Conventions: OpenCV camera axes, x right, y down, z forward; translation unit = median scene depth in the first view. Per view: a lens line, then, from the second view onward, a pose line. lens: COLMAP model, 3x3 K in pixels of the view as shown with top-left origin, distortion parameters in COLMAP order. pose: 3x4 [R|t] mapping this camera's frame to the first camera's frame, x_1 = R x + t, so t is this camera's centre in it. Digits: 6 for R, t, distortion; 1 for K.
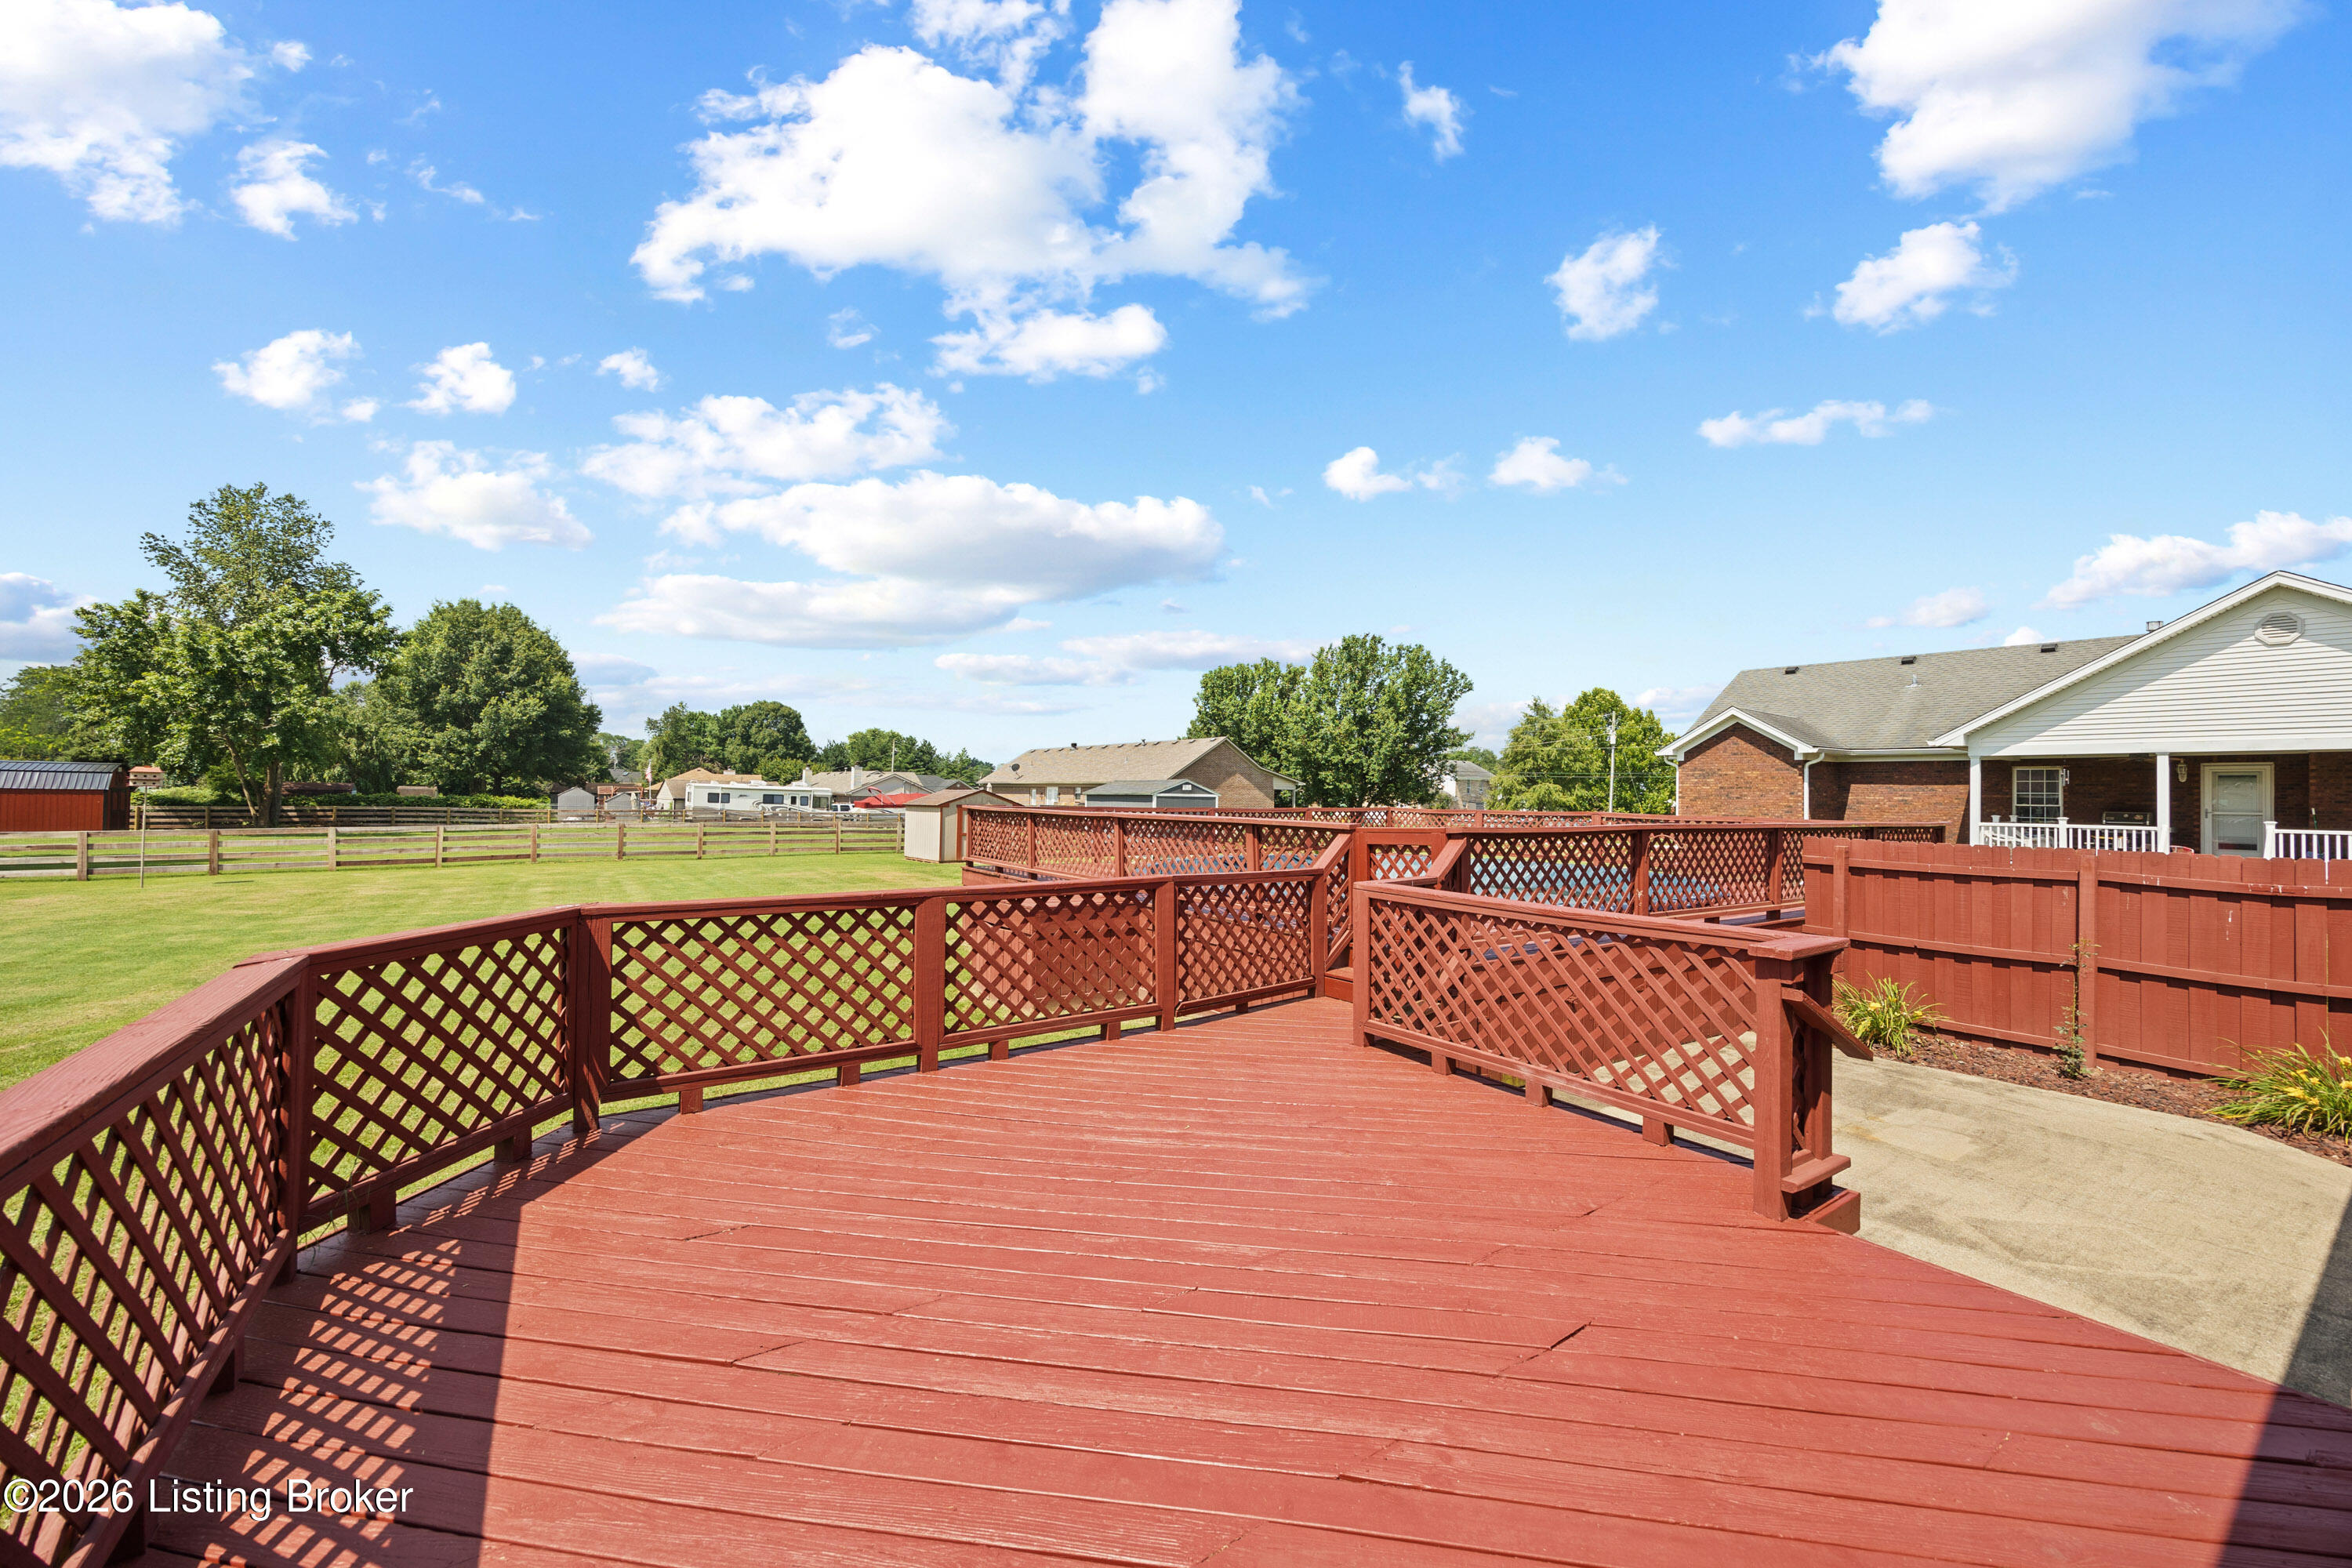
lens RADIAL K [[901.9, 0, 1176.0], [0, 901.9, 784.0], [0, 0, 1]] dist [-0.000268, -0.000028]
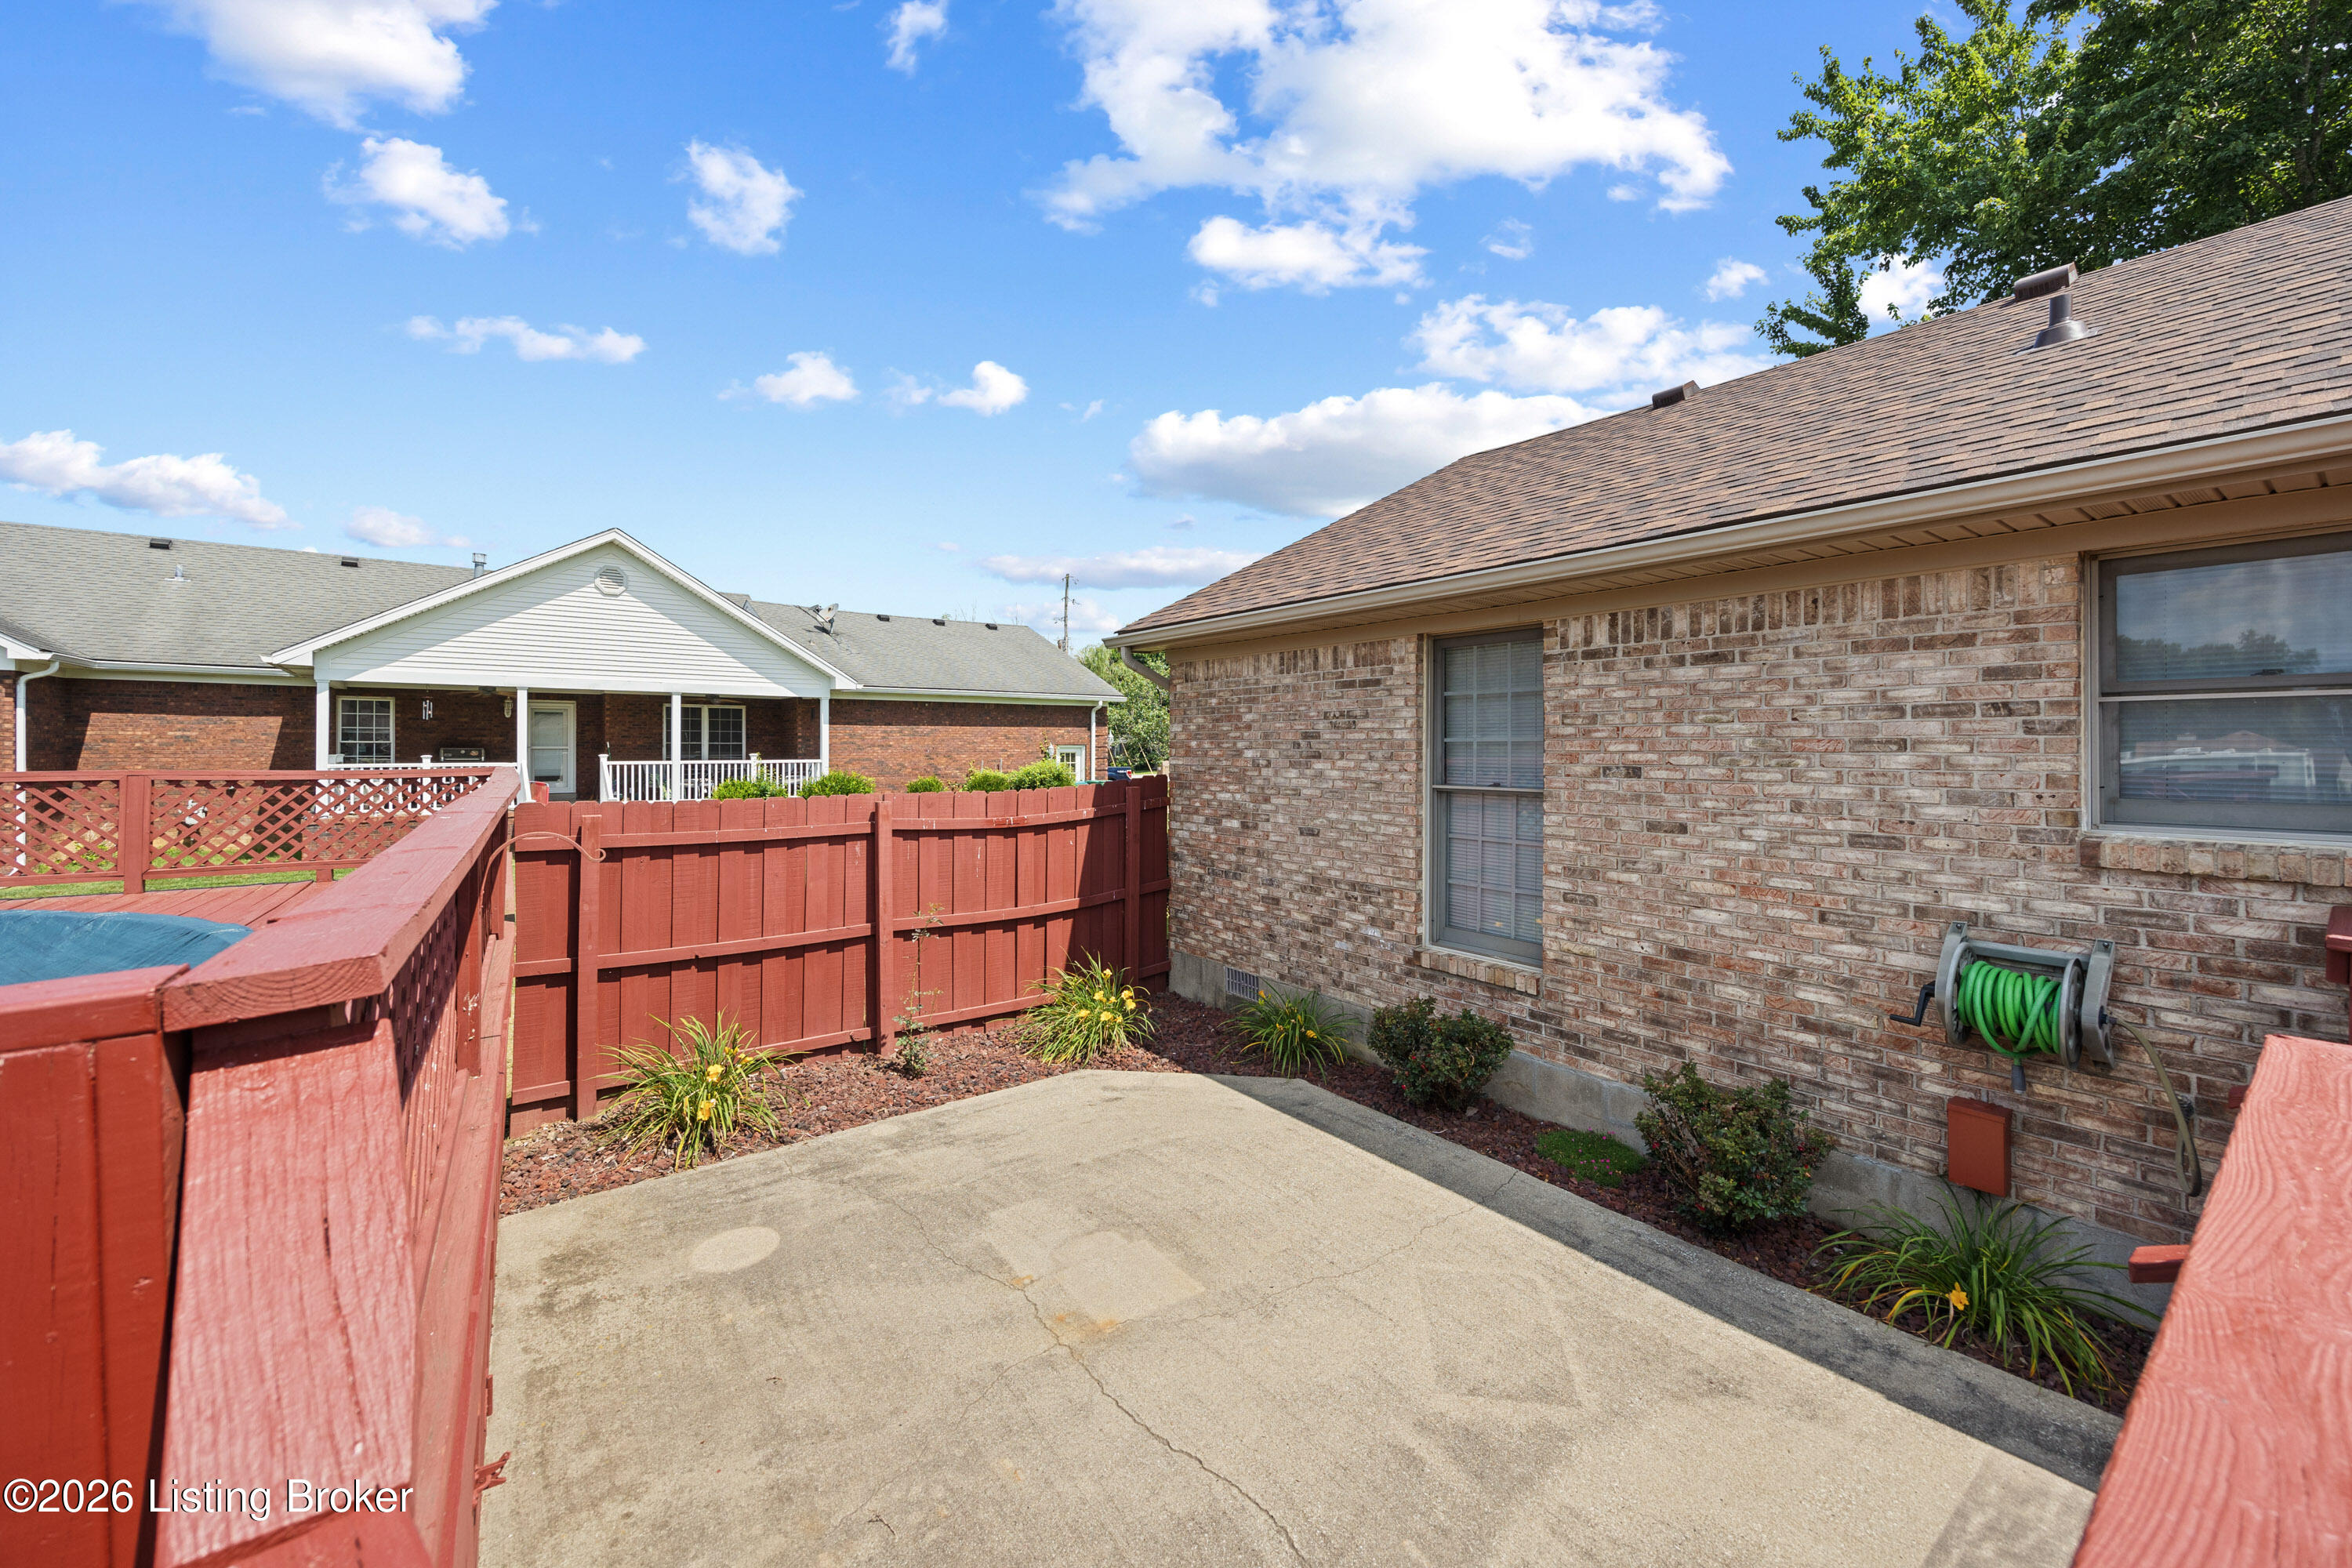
lens RADIAL K [[914.5, 0, 1179.5], [0, 914.5, 730.5], [0, 0, 1]] dist [-0.001176, -0.000100]
pose [[-0.047746, 0.001591, 0.998858, 0.055273], [-0.014418, 0.999893, -0.002282, 0.004046], [-0.998755, -0.014511, -0.047718, 0.293714]]
